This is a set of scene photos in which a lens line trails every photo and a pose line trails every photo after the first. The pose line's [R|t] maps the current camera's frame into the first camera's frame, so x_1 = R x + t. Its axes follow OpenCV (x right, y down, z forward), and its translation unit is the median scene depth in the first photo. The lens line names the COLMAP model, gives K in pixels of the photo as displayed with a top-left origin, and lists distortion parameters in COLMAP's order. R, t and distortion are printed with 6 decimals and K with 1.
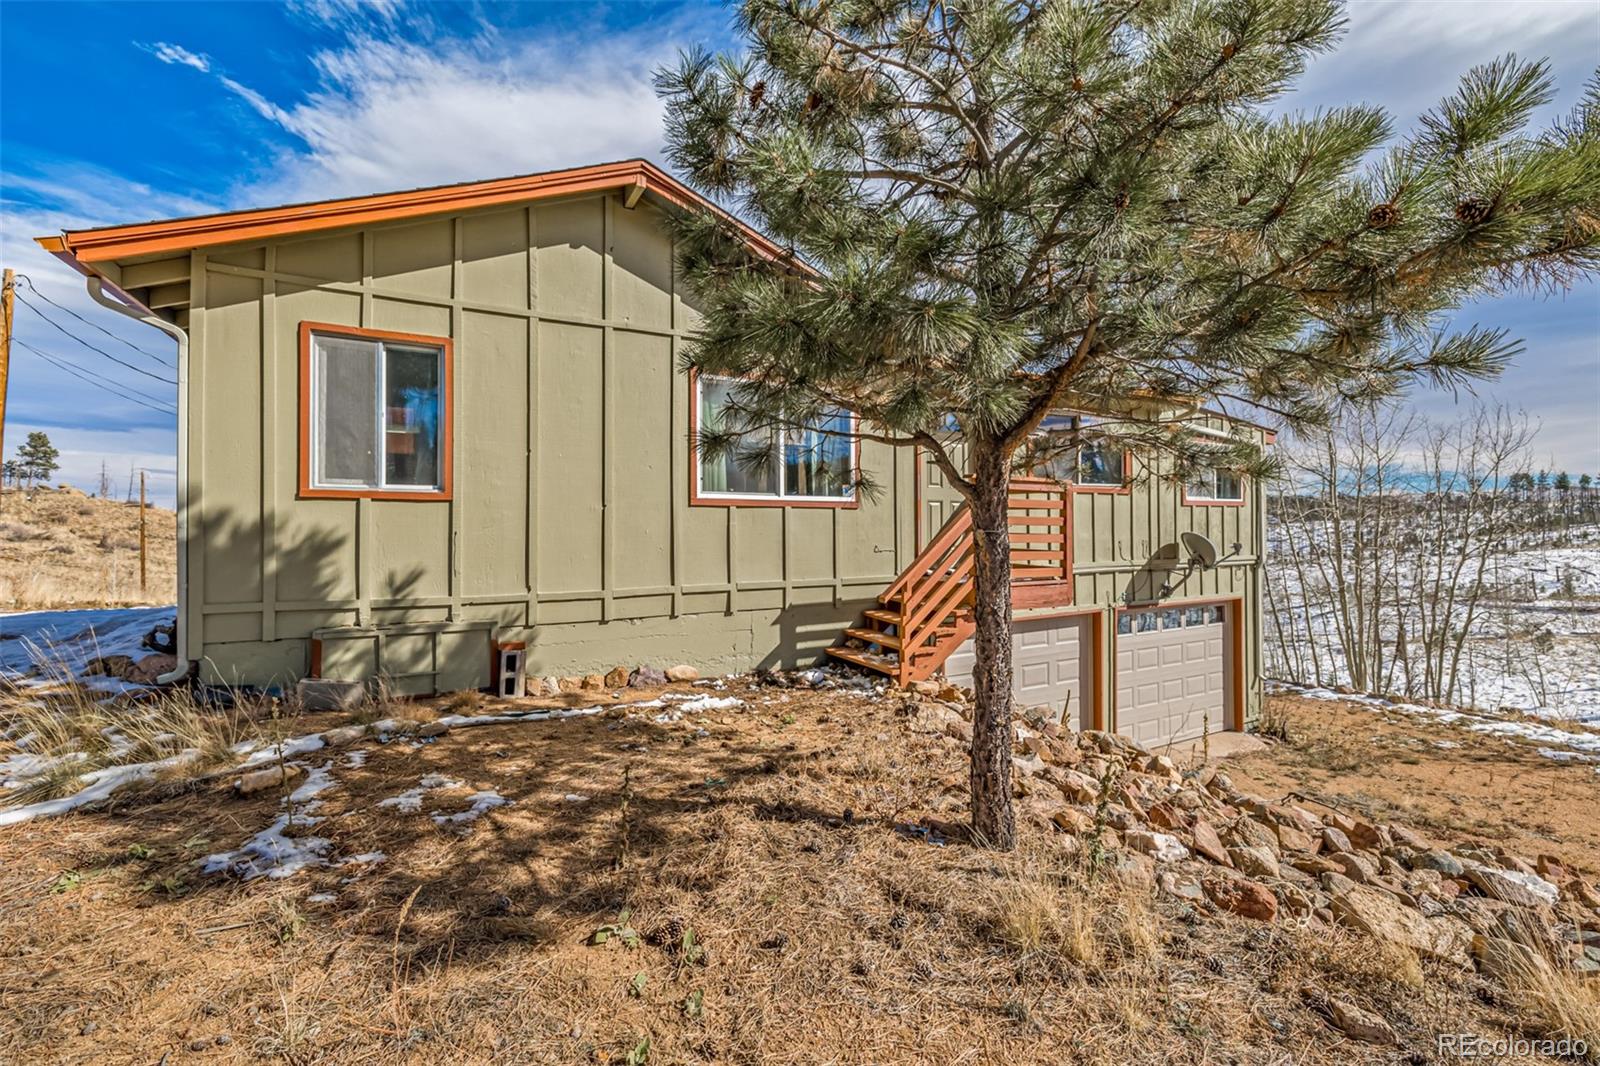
lens RADIAL K [[664.8, 0, 764.4], [0, 664.8, 518.0], [0, 0, 1]] dist [-0.002358, 0.000168]
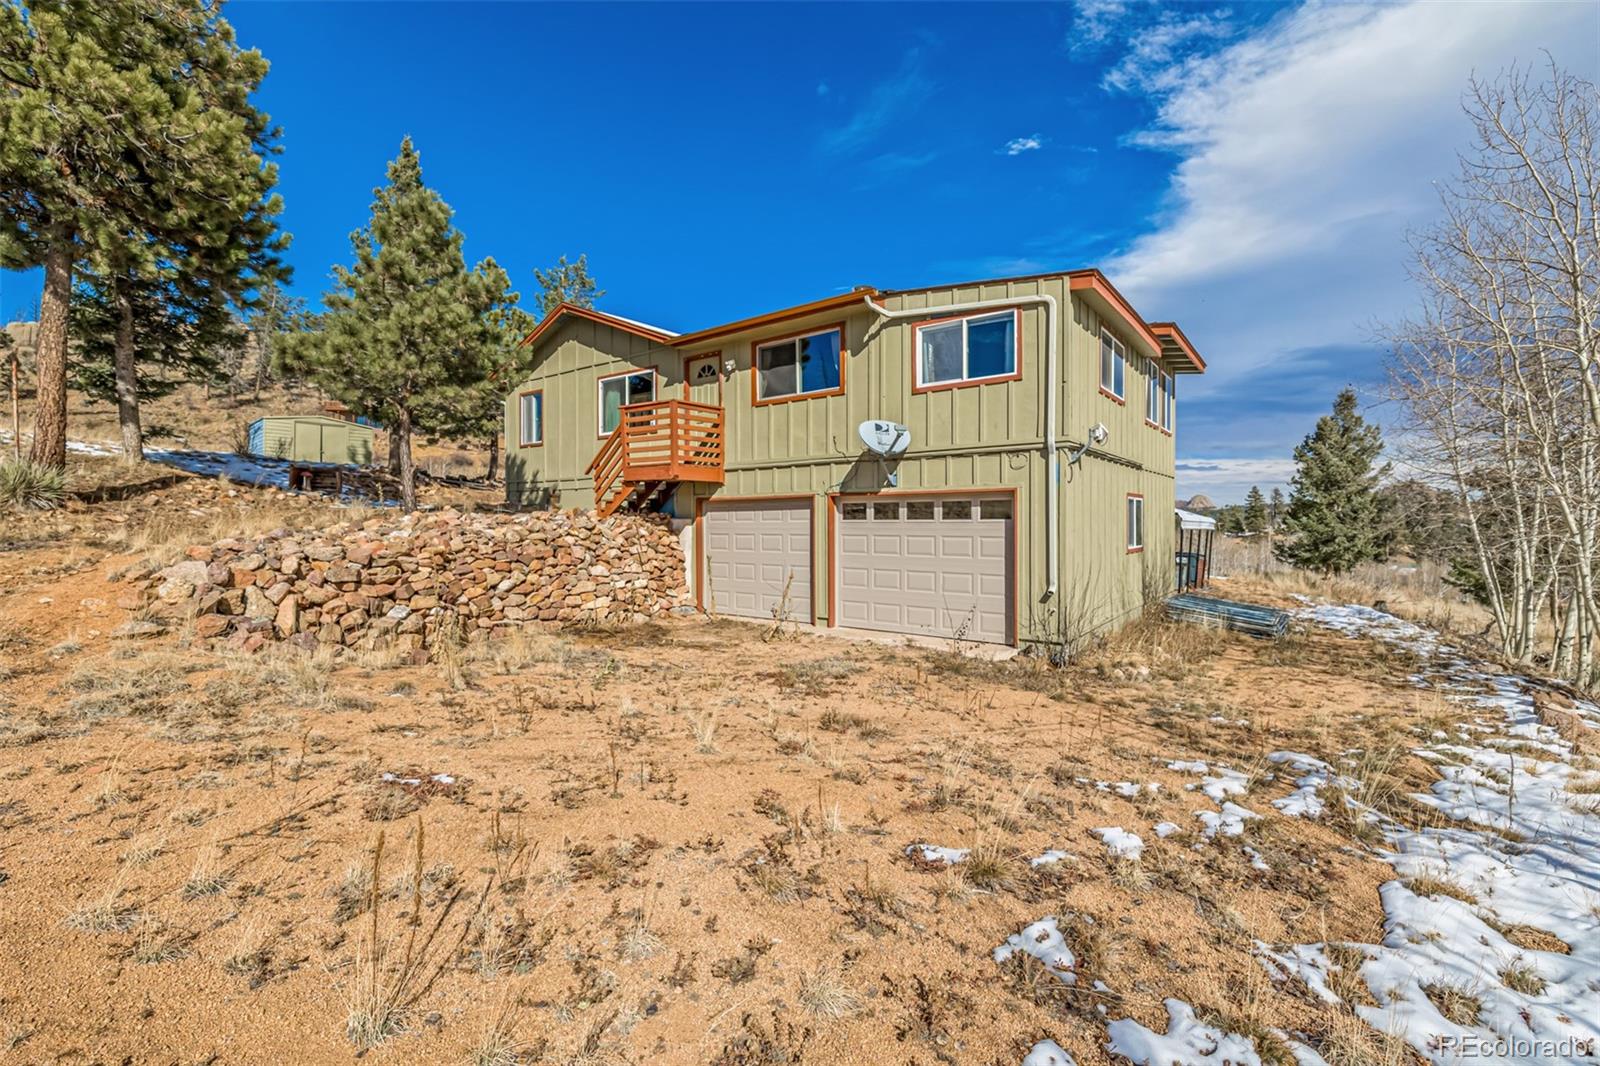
lens RADIAL K [[664.8, 0, 795.8], [0, 664.8, 528.6], [0, 0, 1]] dist [-0.002358, 0.000168]
pose [[0.436476, 0.015516, -0.899582, 2.158121], [0.013176, 0.999634, 0.023634, 0.233010], [0.899619, -0.022169, 0.436112, 0.598886]]
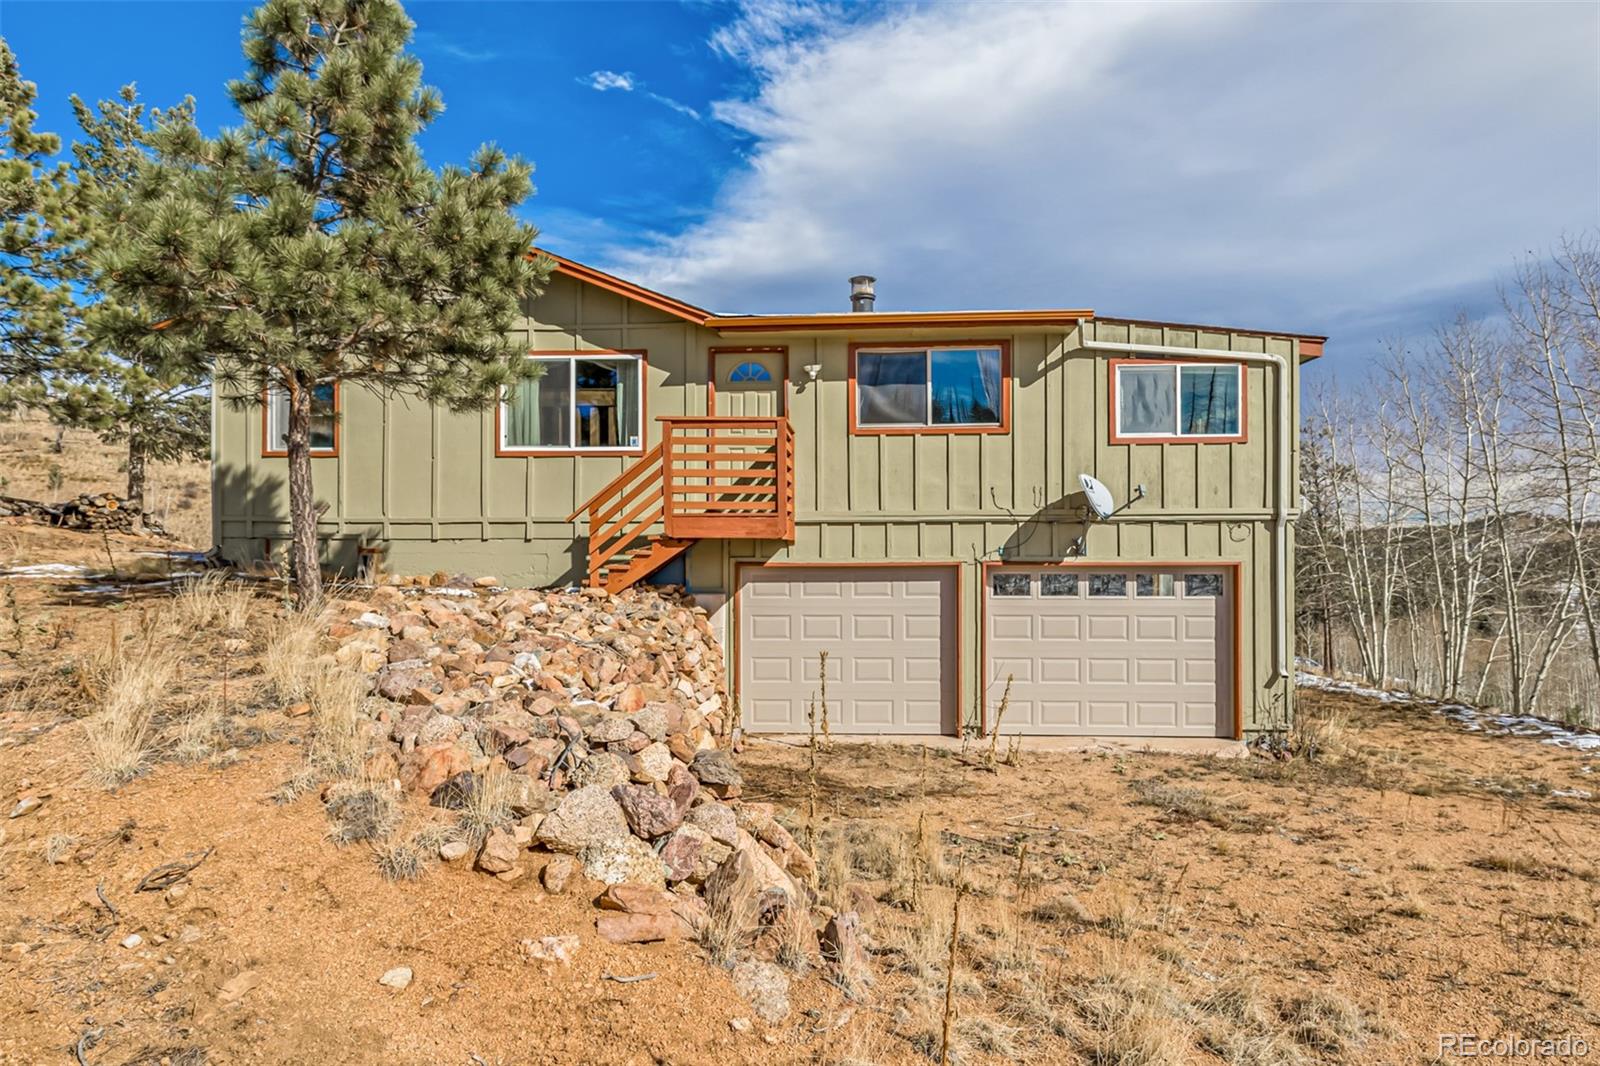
lens RADIAL K [[844.1, 0, 800.2], [0, 844.1, 537.6], [0, 0, 1]] dist [-0.009636, 0.000157]
pose [[0.861801, 0.004127, -0.507229, 1.229949], [0.005017, 0.999849, 0.016659, 0.114150], [0.507221, -0.016902, 0.861650, -0.136115]]
